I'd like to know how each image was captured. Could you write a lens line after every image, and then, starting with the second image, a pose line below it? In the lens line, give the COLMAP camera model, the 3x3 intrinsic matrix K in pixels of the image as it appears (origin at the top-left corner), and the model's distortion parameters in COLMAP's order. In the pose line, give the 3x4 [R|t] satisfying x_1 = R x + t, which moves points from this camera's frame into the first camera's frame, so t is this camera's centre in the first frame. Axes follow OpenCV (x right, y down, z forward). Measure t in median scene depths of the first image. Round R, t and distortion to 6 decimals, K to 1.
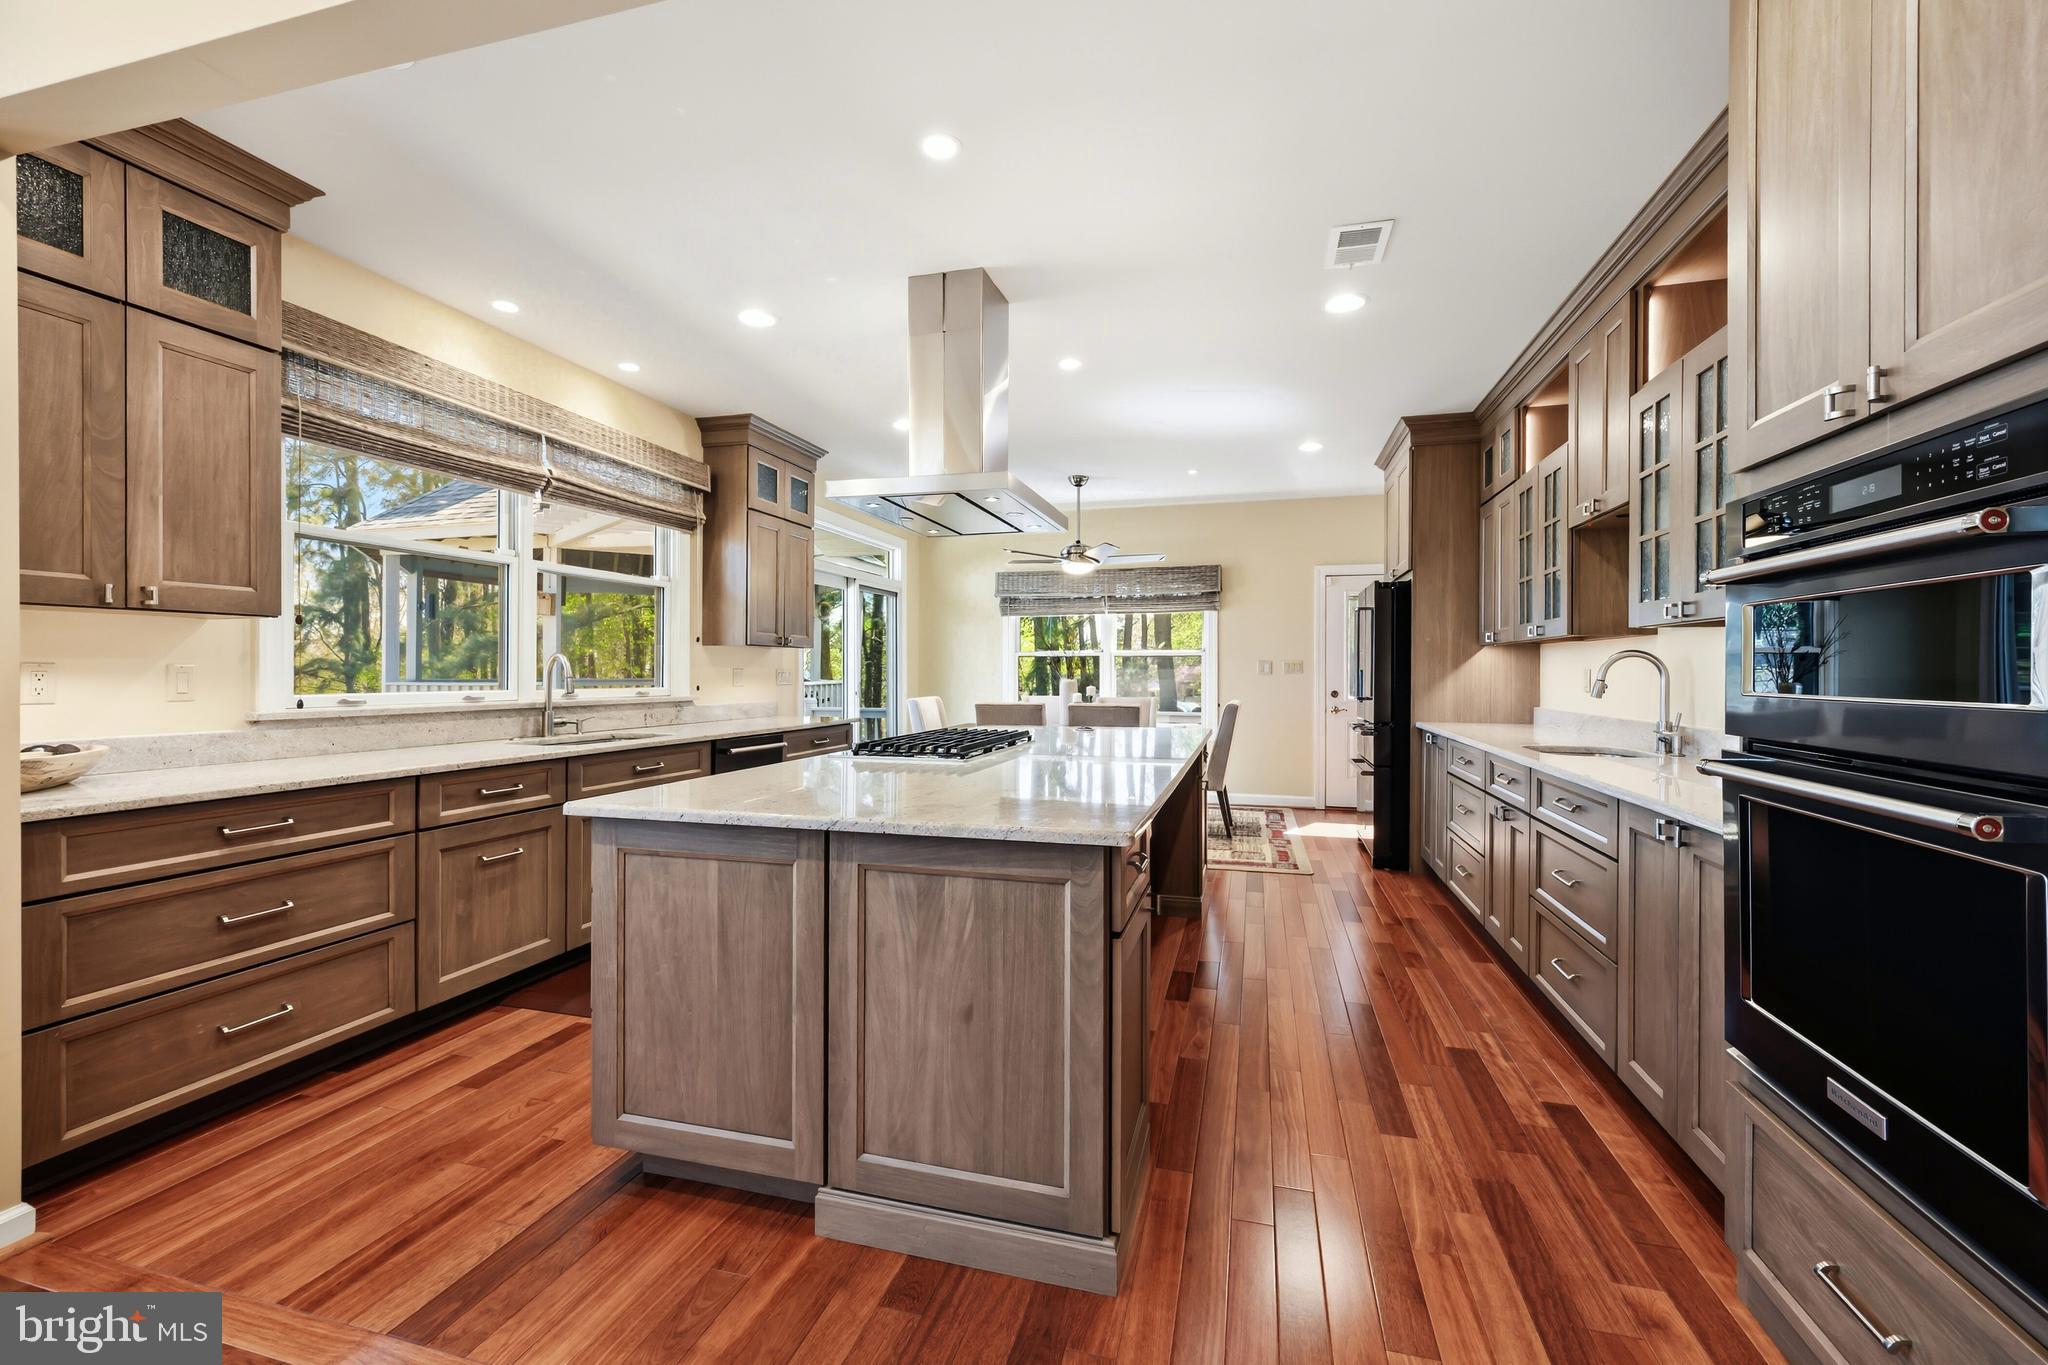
lens RADIAL K [[850.7, 0, 1021.5], [0, 850.7, 675.3], [0, 0, 1]] dist [0.000615, 0.000055]
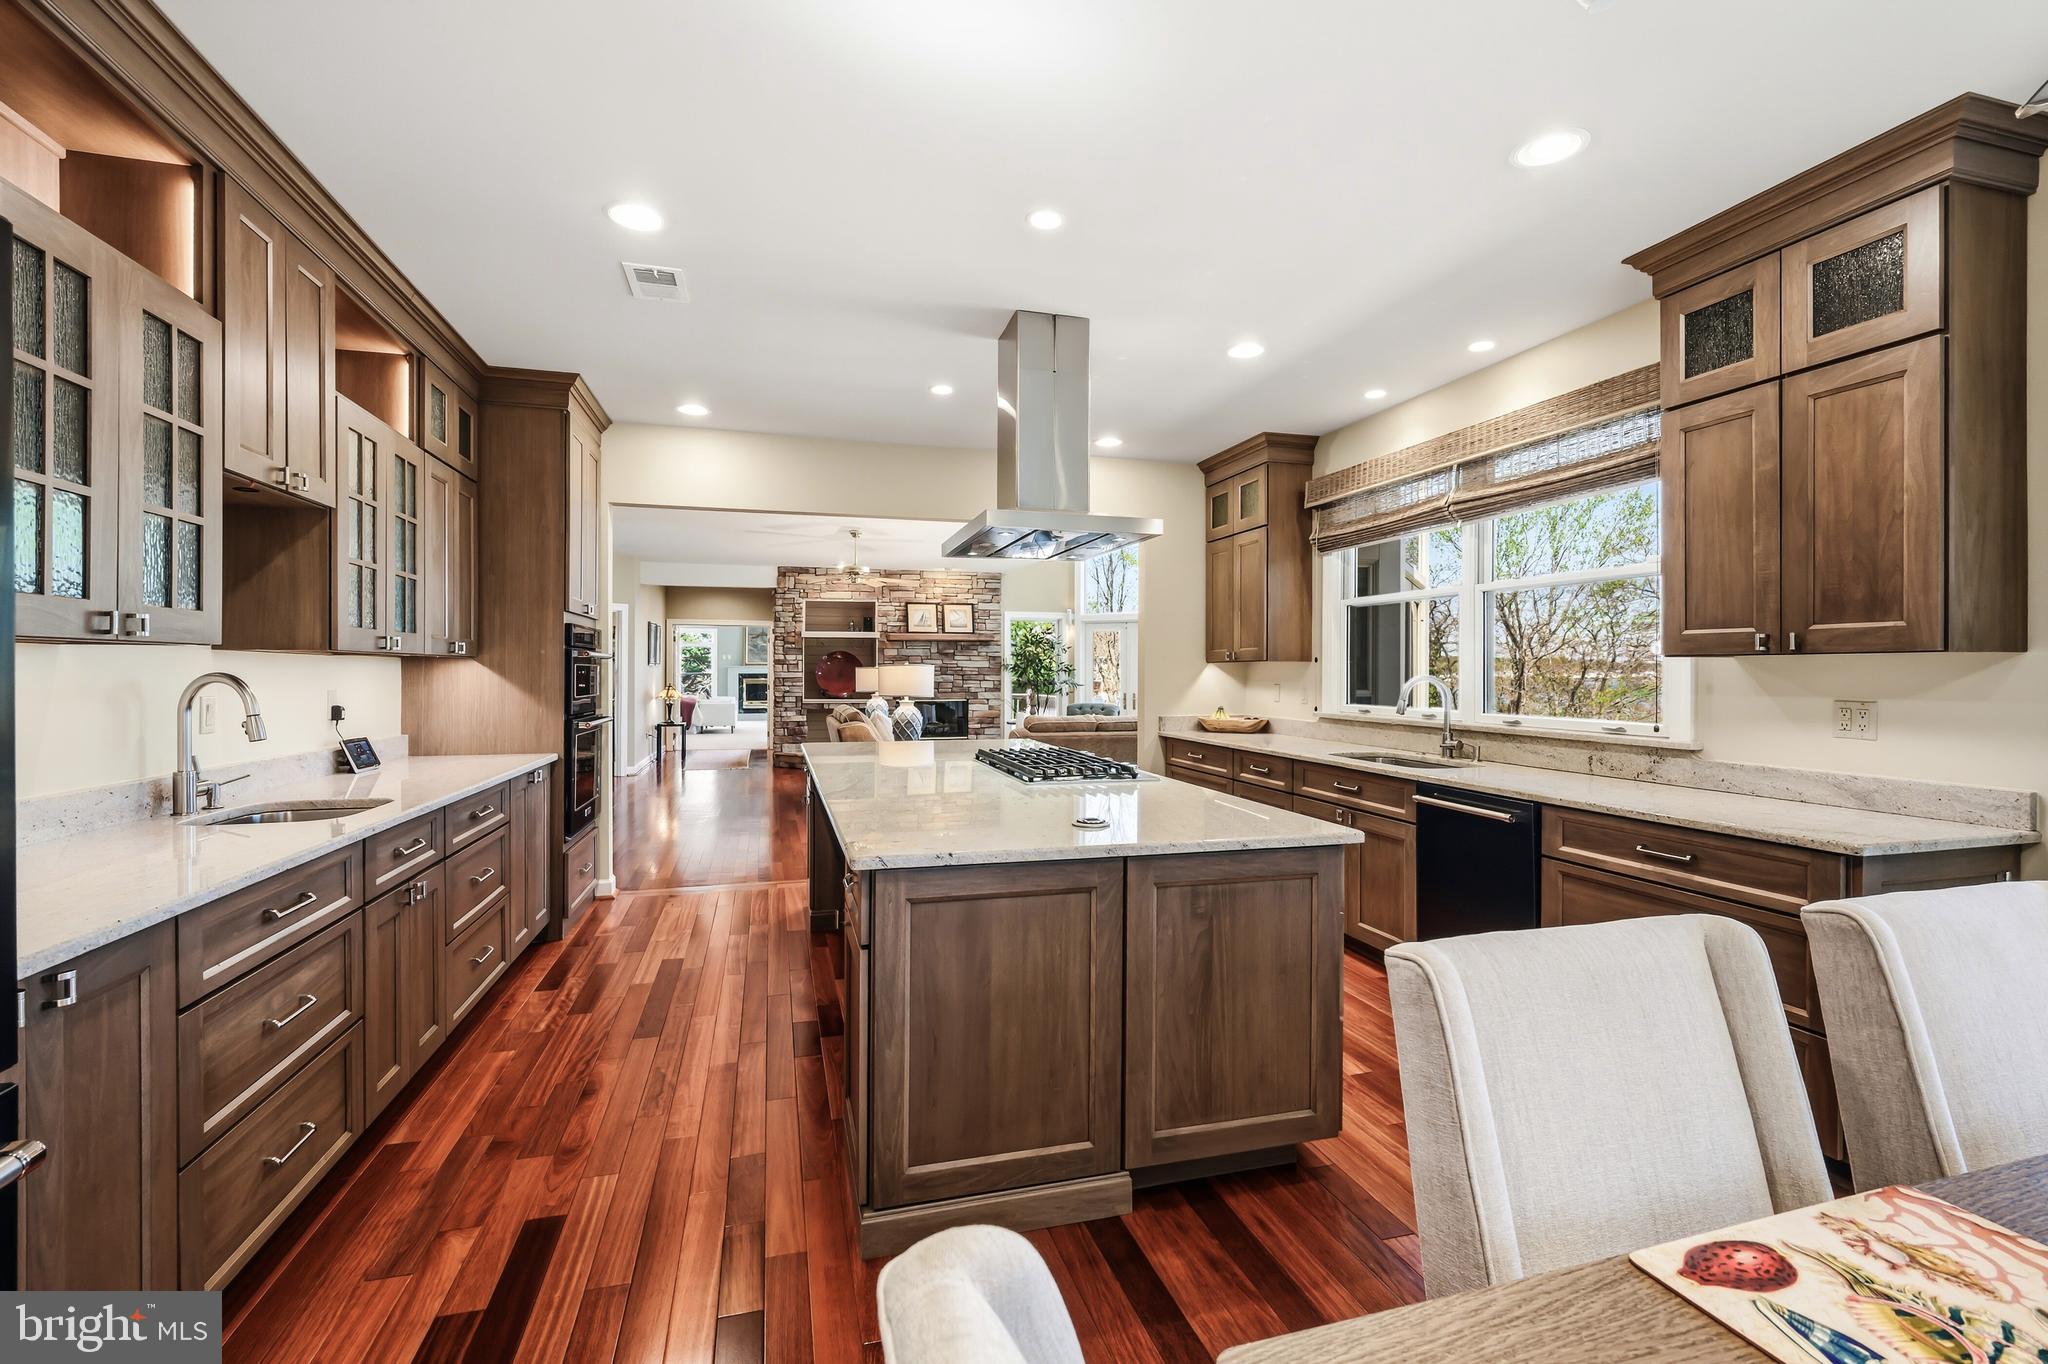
lens RADIAL K [[910.0, 0, 1024.7], [0, 910.0, 673.5], [0, 0, 1]] dist [-0.000099, -0.000055]
pose [[-0.855283, -0.004100, -0.518146, 0.356959], [-0.006565, 0.999974, 0.002923, -0.023428], [0.518120, 0.005902, -0.855287, 1.328004]]
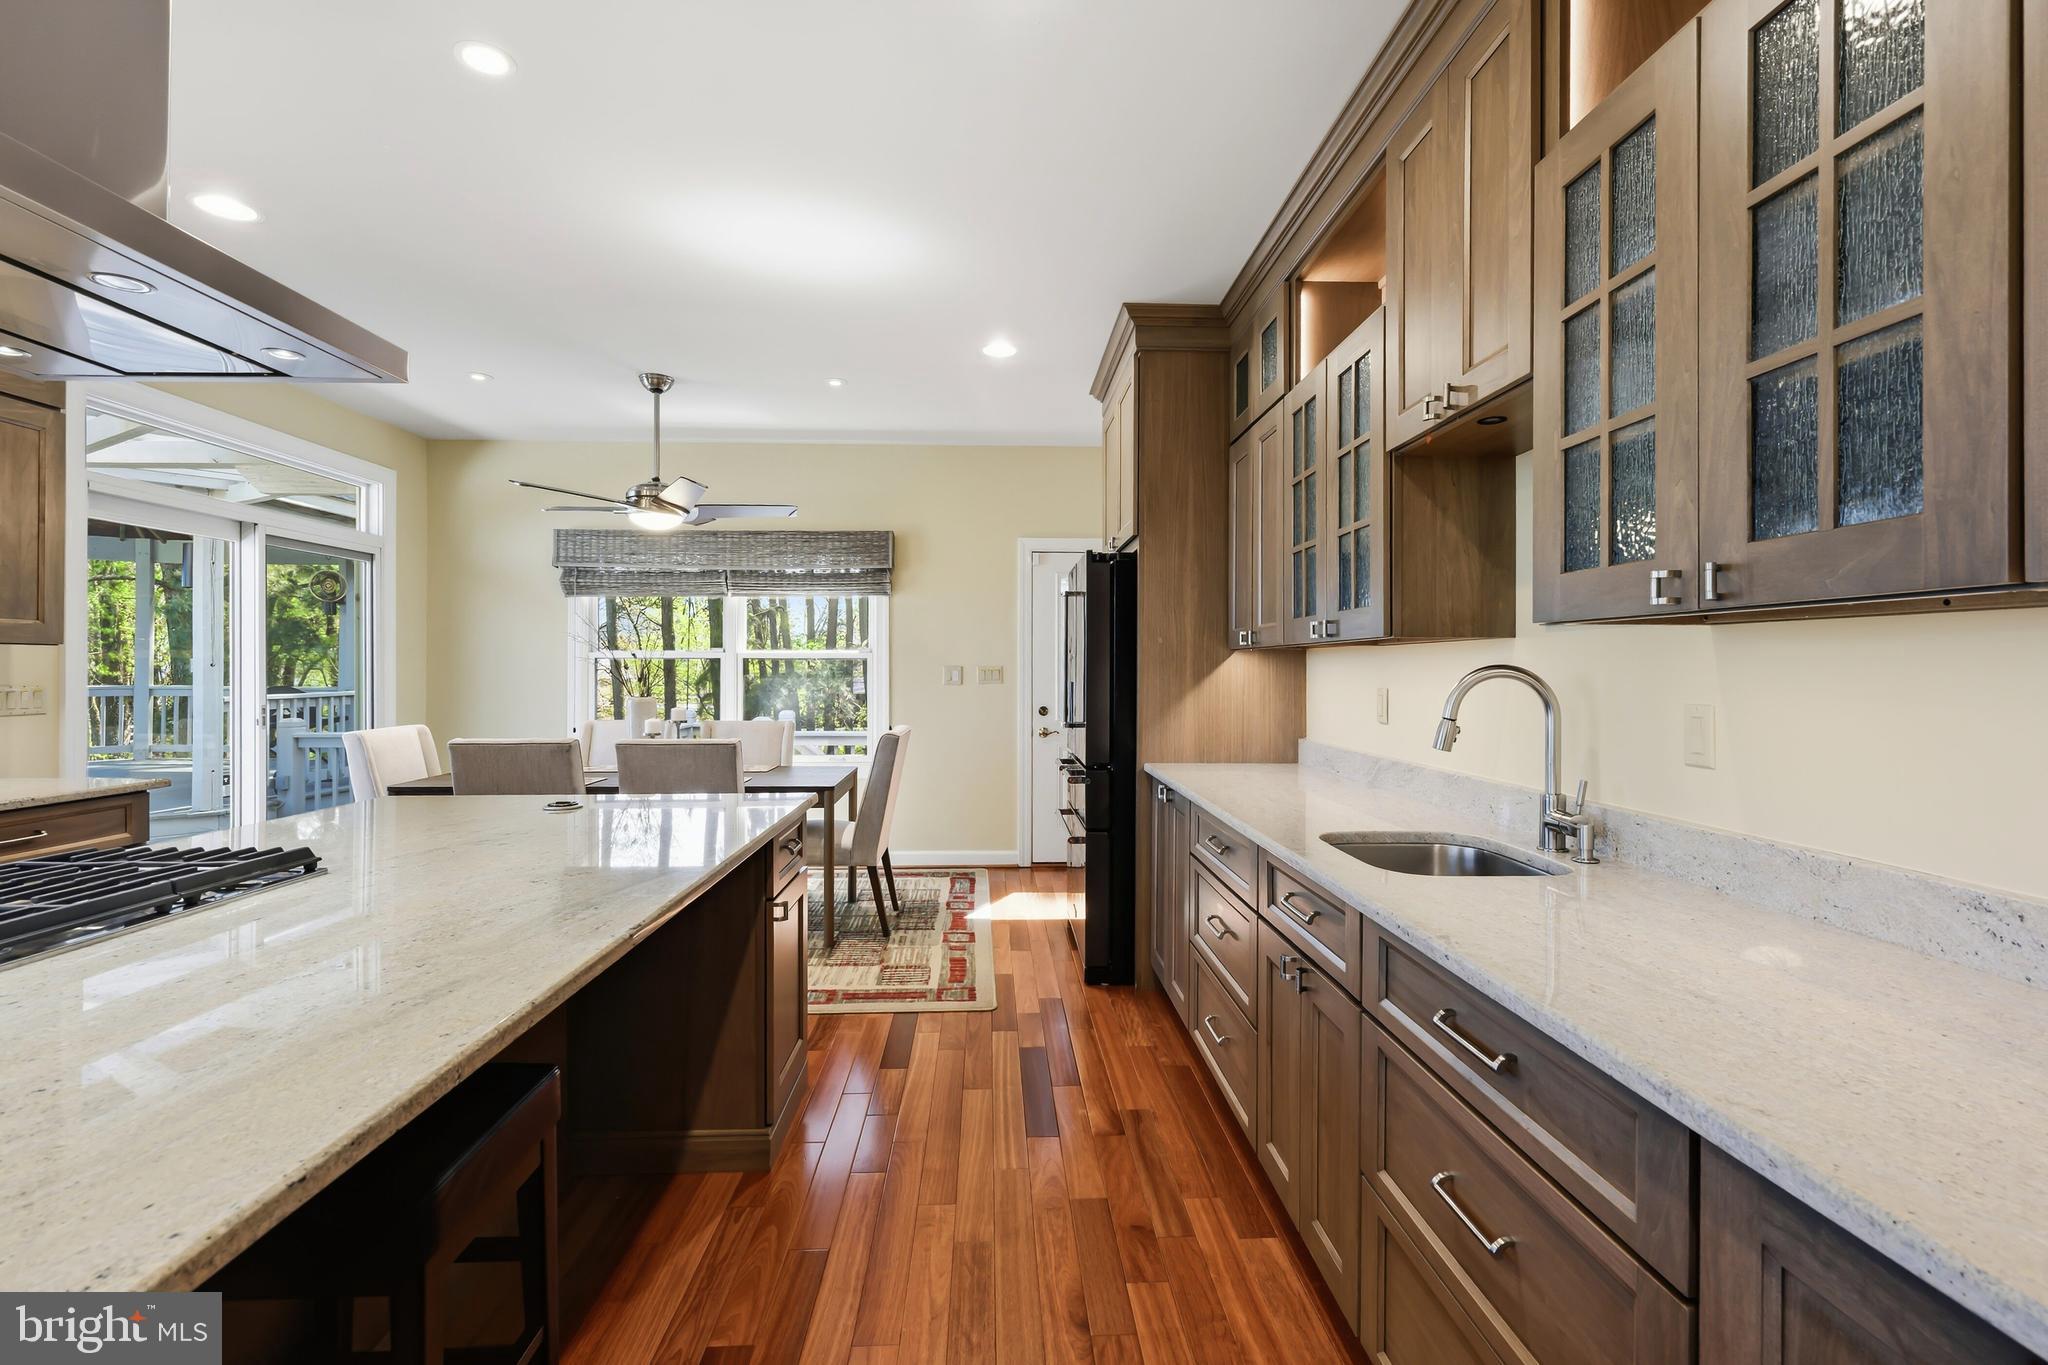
lens RADIAL K [[910.0, 0, 1024.7], [0, 910.0, 674.0], [0, 0, 1]] dist [-0.000099, -0.000055]
pose [[0.953336, -0.001337, 0.301908, 0.162145], [0.001029, 0.999999, 0.001180, -0.016581], [-0.301909, -0.000815, 0.953336, 0.354514]]
